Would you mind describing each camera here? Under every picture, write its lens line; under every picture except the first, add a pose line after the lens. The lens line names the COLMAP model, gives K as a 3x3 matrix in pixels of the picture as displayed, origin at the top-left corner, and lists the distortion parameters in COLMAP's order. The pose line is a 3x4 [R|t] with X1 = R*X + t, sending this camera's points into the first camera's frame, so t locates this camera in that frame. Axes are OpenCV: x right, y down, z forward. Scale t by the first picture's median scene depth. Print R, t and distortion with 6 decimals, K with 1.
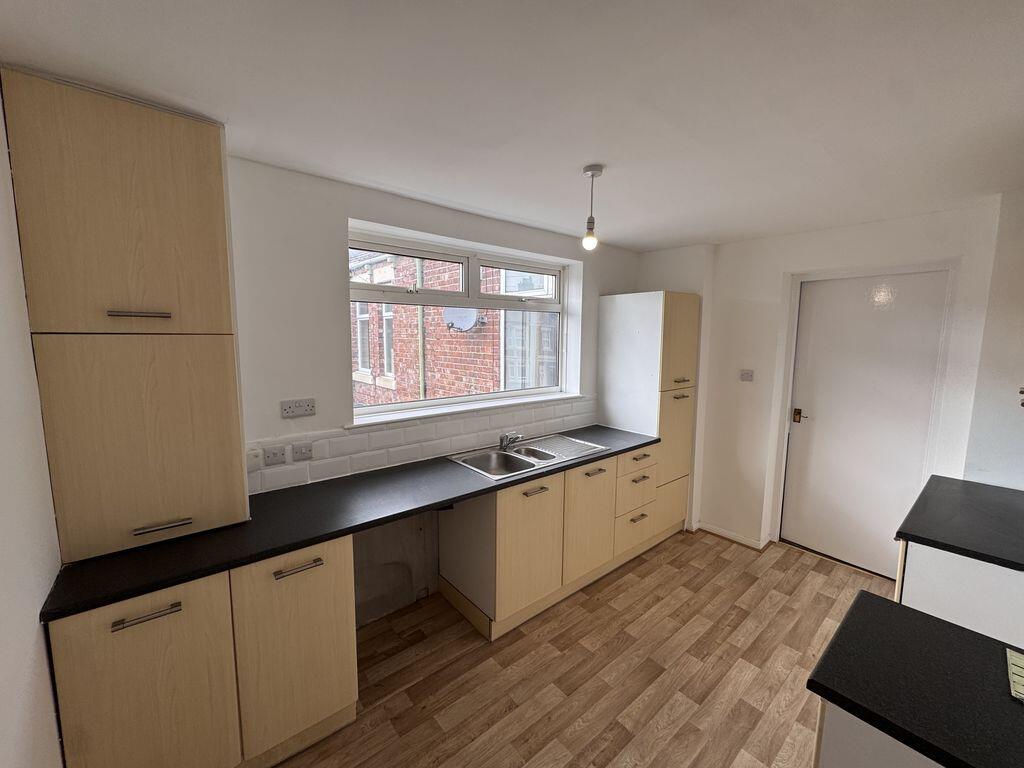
lens RADIAL K [[413.2, 0, 513.3], [0, 413.2, 381.2], [0, 0, 1]] dist [0.001687, 0.000162]
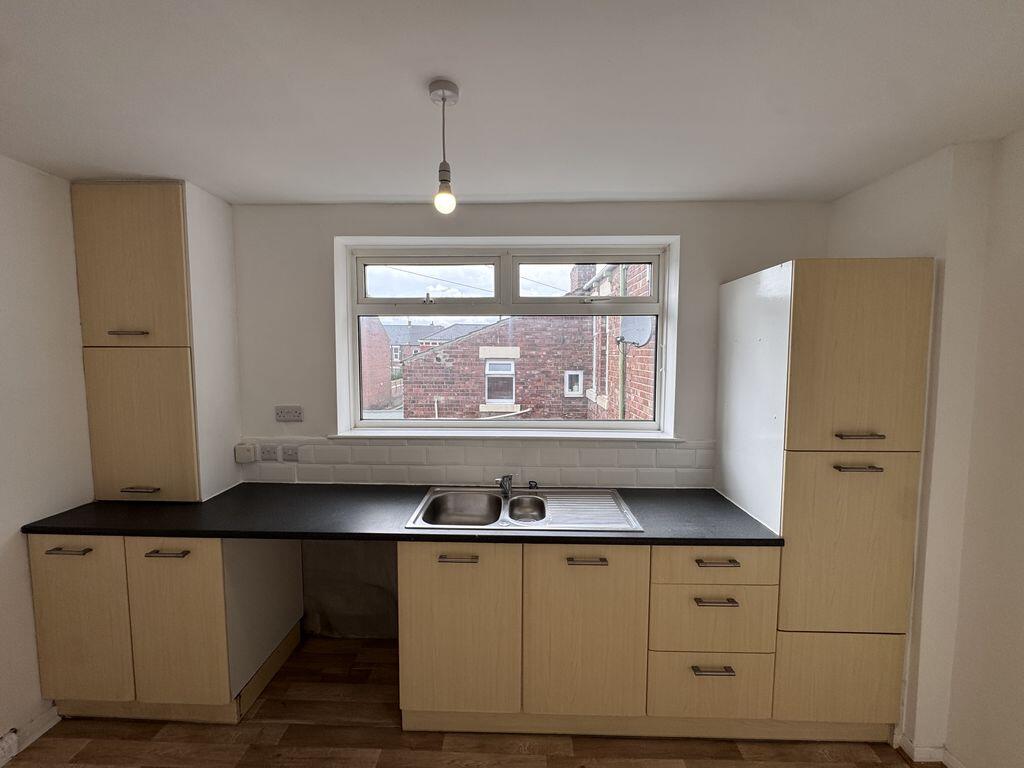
lens RADIAL K [[410.2, 0, 511.3], [0, 410.2, 382.5], [0, 0, 1]] dist [-0.001837, 0.000292]
pose [[0.747971, 0.041639, -0.662424, 0.564930], [-0.069894, 0.997422, -0.016225, -0.036980], [0.660041, 0.058435, 0.748953, 0.480344]]
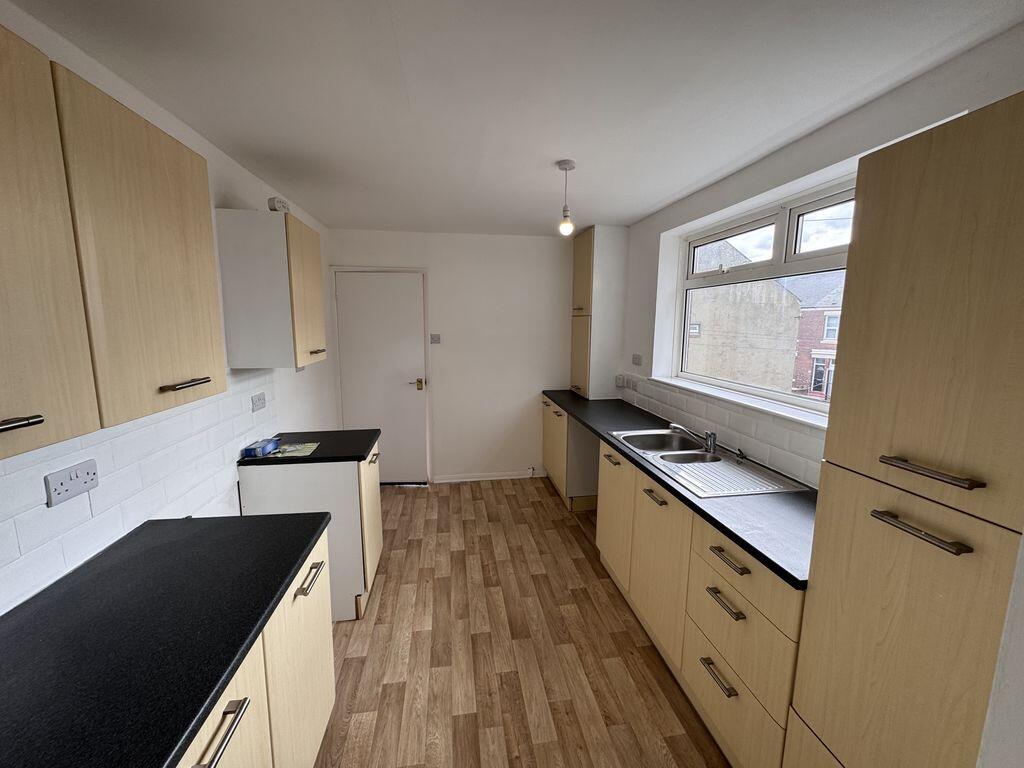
lens RADIAL K [[410.2, 0, 511.3], [0, 410.2, 382.5], [0, 0, 1]] dist [-0.001837, 0.000292]
pose [[-0.519411, 0.115302, -0.846710, 1.014612], [-0.106784, 0.974330, 0.198187, -0.103647], [0.847826, 0.193356, -0.493766, 1.211884]]
